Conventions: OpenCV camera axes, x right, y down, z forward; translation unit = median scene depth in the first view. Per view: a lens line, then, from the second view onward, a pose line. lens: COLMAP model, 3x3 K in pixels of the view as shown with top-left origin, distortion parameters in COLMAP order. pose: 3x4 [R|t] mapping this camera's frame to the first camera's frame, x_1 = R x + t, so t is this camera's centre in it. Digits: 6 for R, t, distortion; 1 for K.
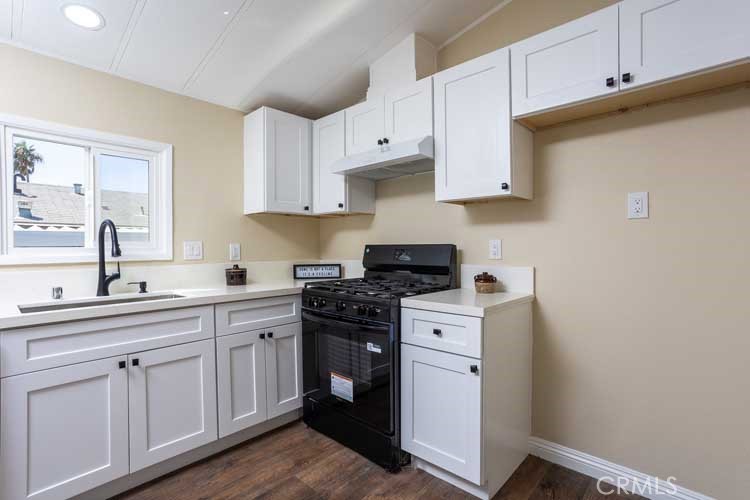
lens RADIAL K [[367.8, 0, 375.0], [0, 367.8, 250.0], [0, 0, 1]] dist [-0.033377, 0.000679]
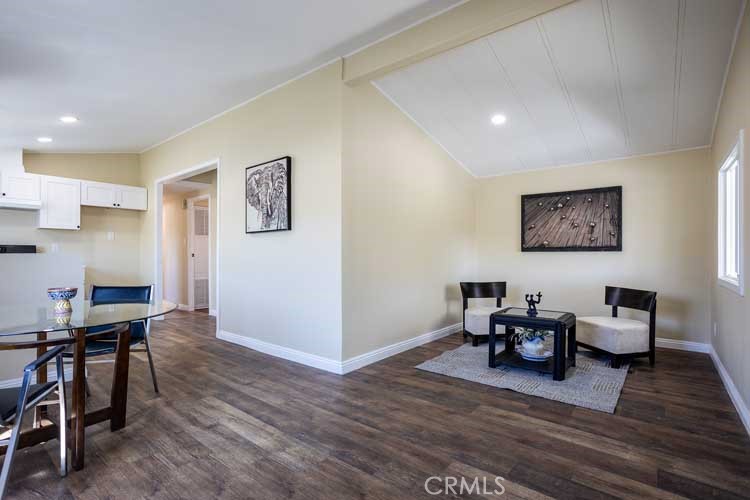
lens RADIAL K [[367.8, 0, 375.0], [0, 367.8, 250.0], [0, 0, 1]] dist [-0.033377, 0.000679]
pose [[-0.071517, 0.022856, 0.997177, -2.123367], [0.001219, 0.999739, -0.022827, 0.069205], [-0.997439, -0.000417, -0.071526, -0.948338]]
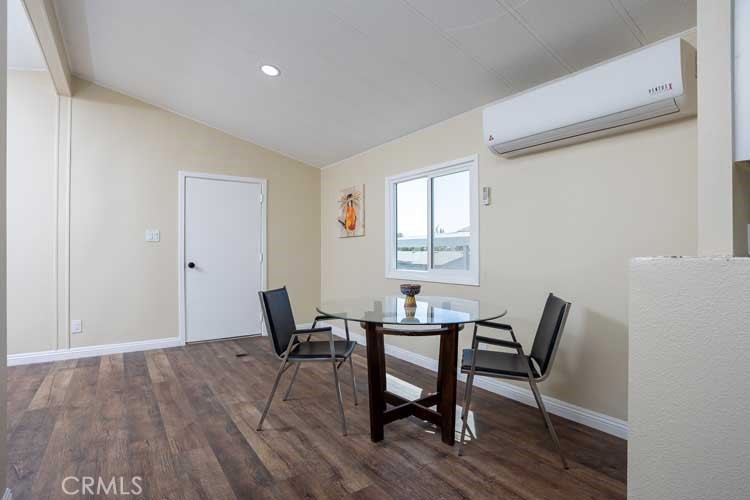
lens RADIAL K [[367.8, 0, 375.0], [0, 367.8, 250.0], [0, 0, 1]] dist [-0.033377, 0.000679]
pose [[-0.199021, 0.008778, -0.979956, -0.303435], [-0.002876, 0.999950, 0.009542, 0.038622], [0.979991, 0.004718, -0.198986, -0.197548]]
